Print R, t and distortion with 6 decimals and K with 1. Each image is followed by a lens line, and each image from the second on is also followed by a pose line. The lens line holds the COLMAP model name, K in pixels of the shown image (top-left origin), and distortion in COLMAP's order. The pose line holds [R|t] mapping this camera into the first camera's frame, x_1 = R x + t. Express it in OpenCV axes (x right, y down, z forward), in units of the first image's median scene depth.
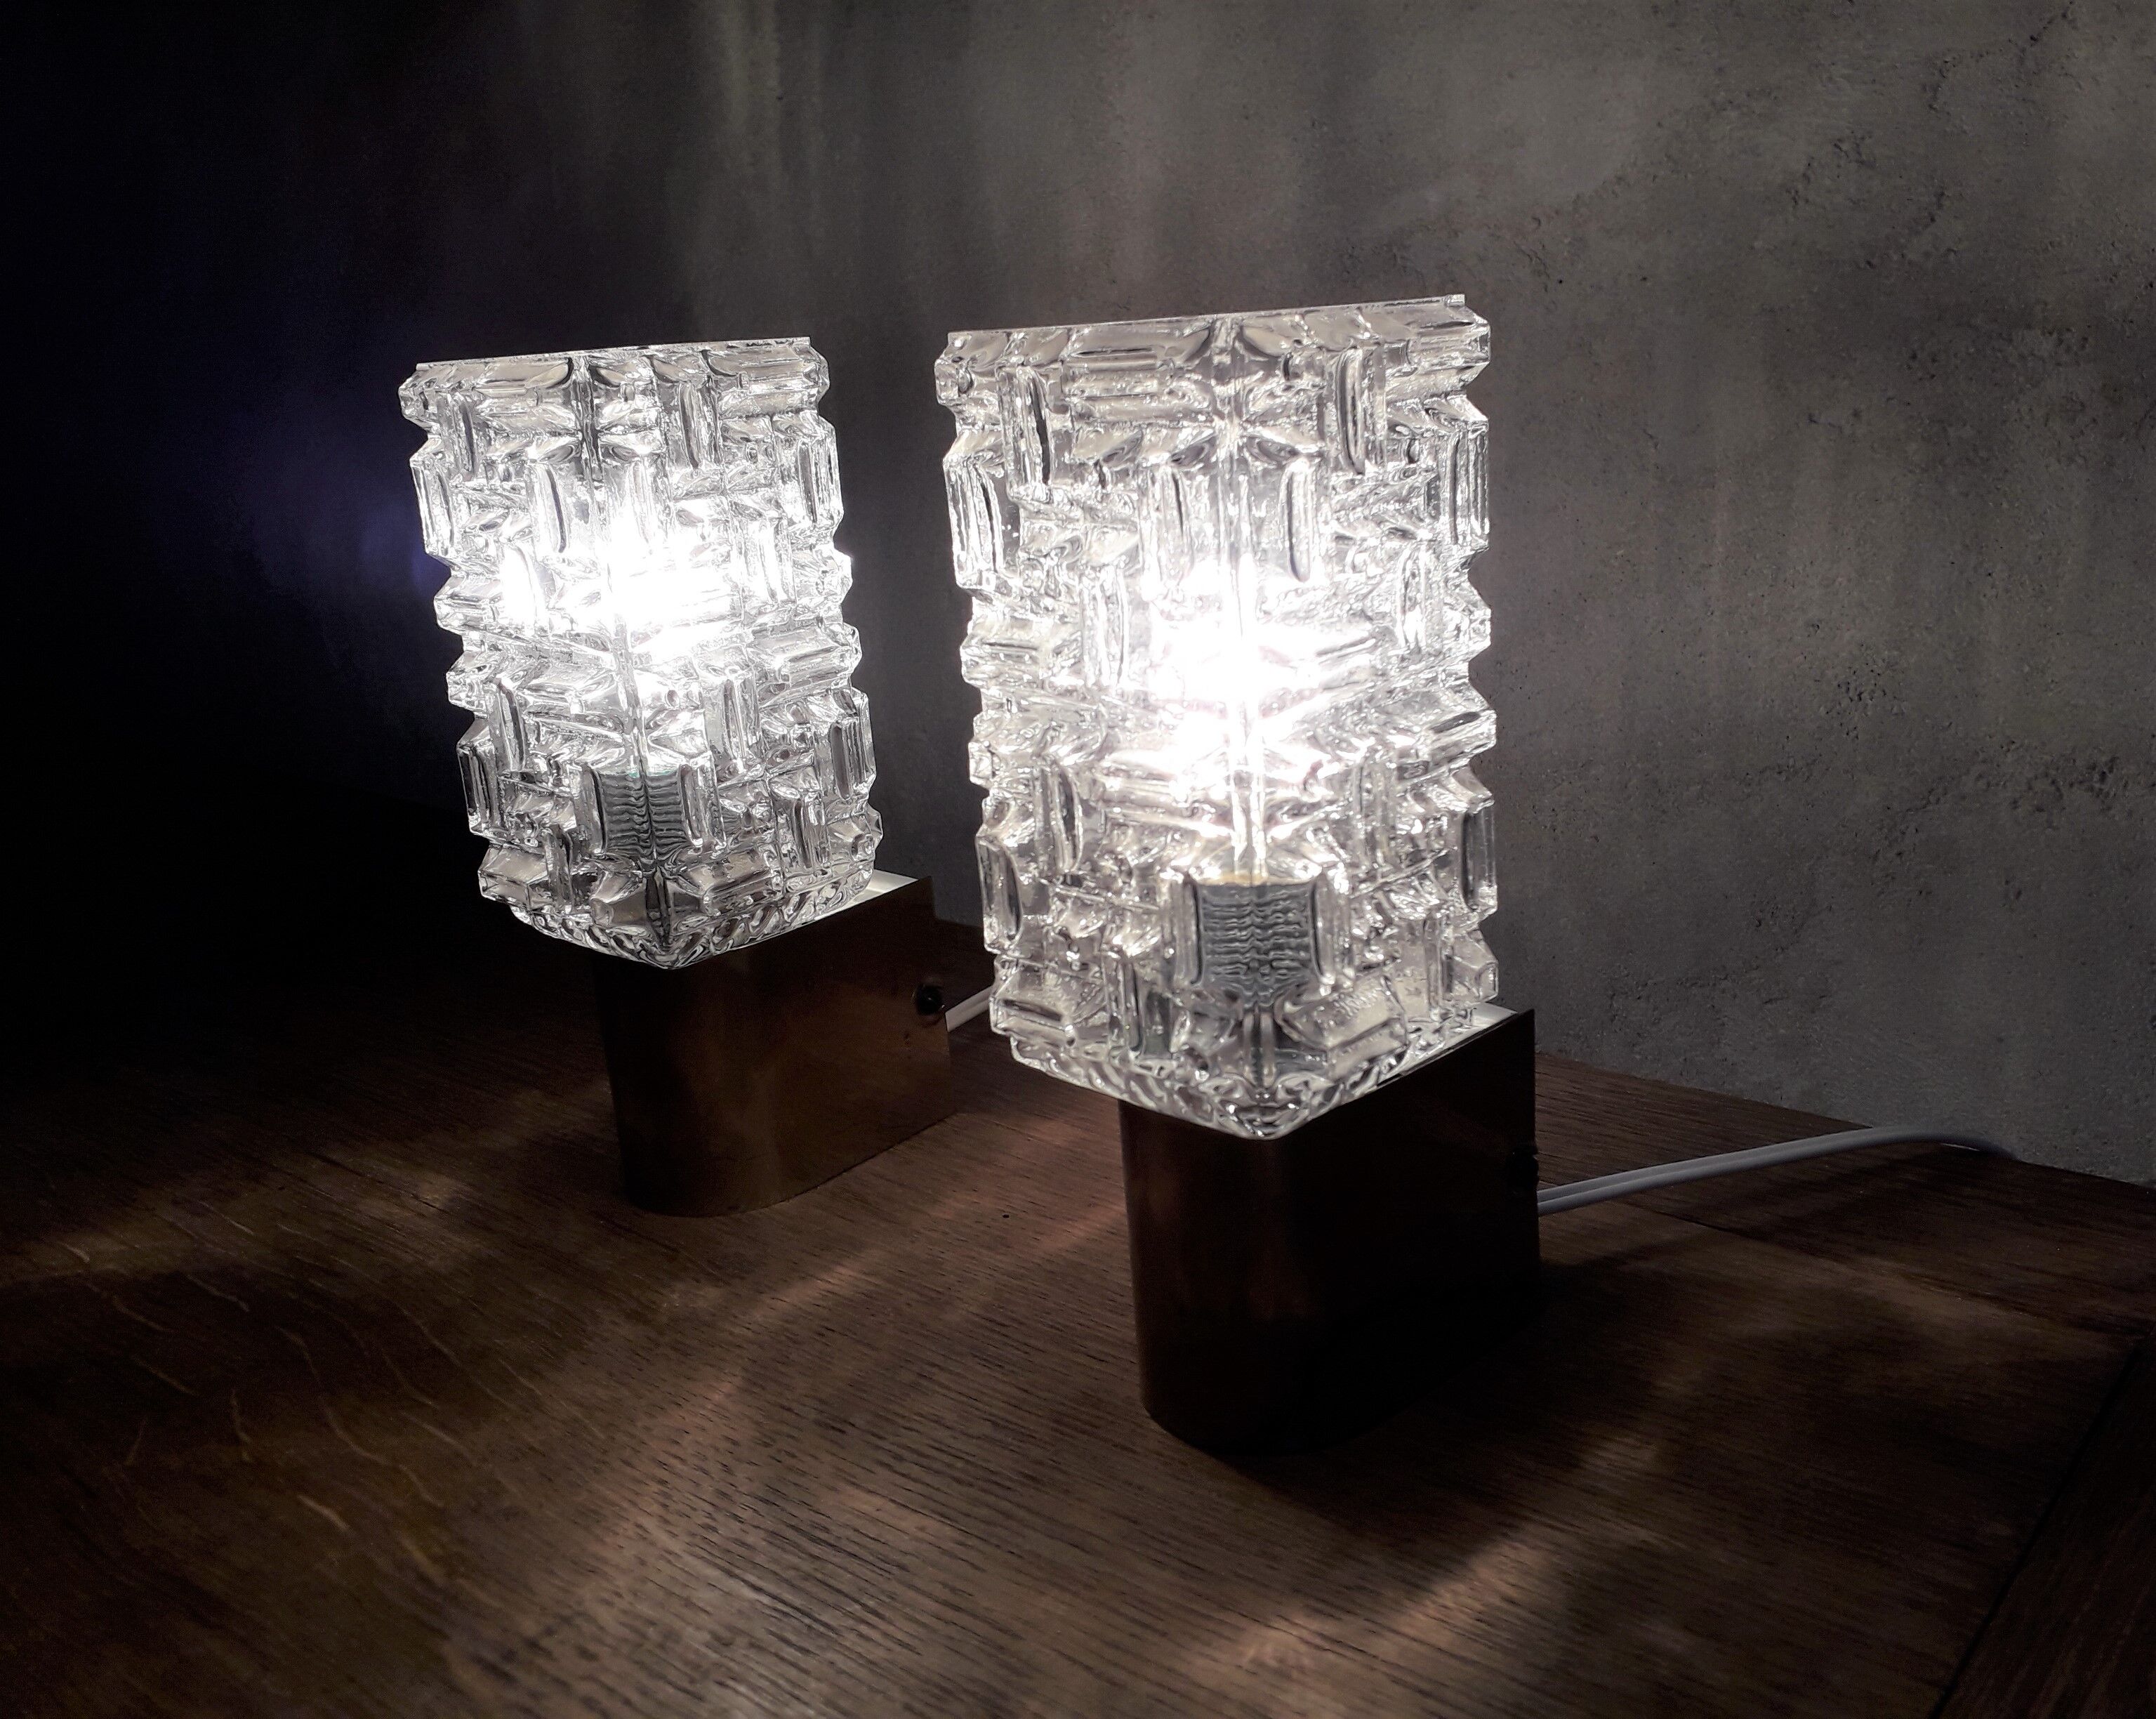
lens RADIAL K [[1870.0, 0, 1080.5], [0, 1870.0, 851.6], [0, 0, 1]] dist [-0.009566, -0.059967]
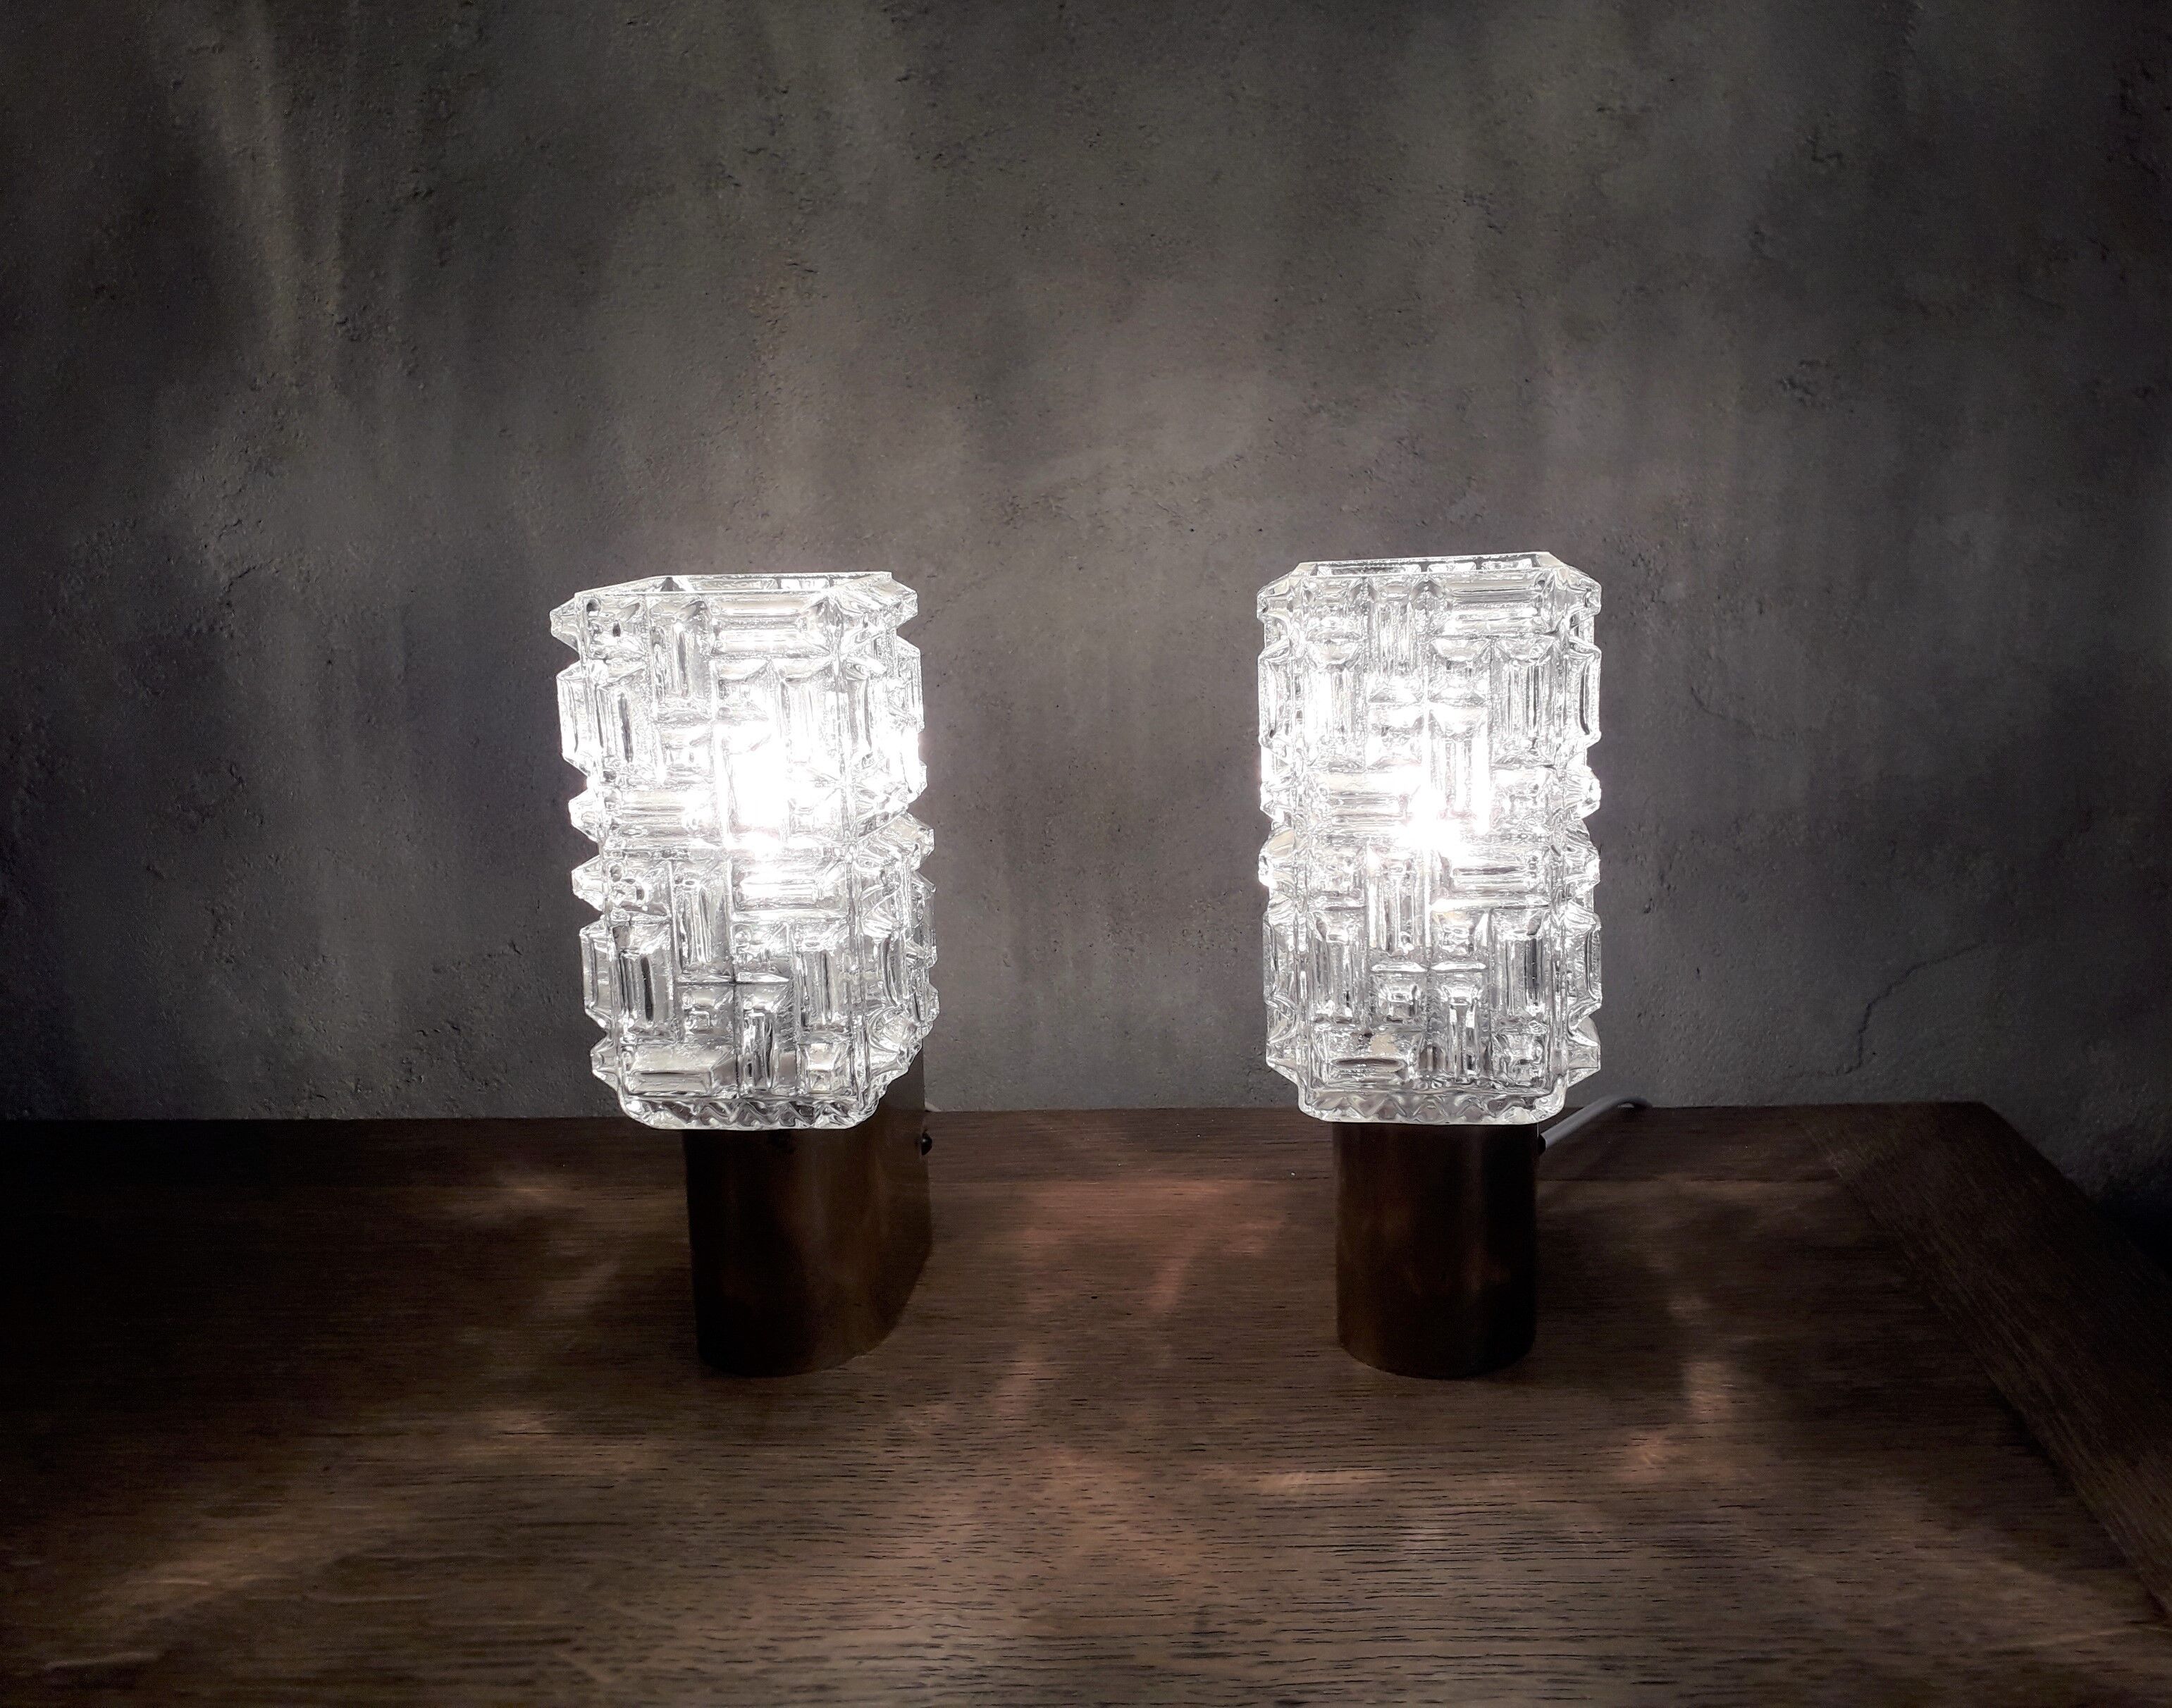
lens RADIAL K [[1883.5, 0, 1146.2], [0, 1883.5, 869.3], [0, 0, 1]] dist [-0.009566, -0.059967]
pose [[0.804303, -0.083255, 0.588358, -0.615744], [0.143013, 0.988154, -0.055676, -0.002130], [-0.576752, 0.128923, 0.806682, -0.016388]]
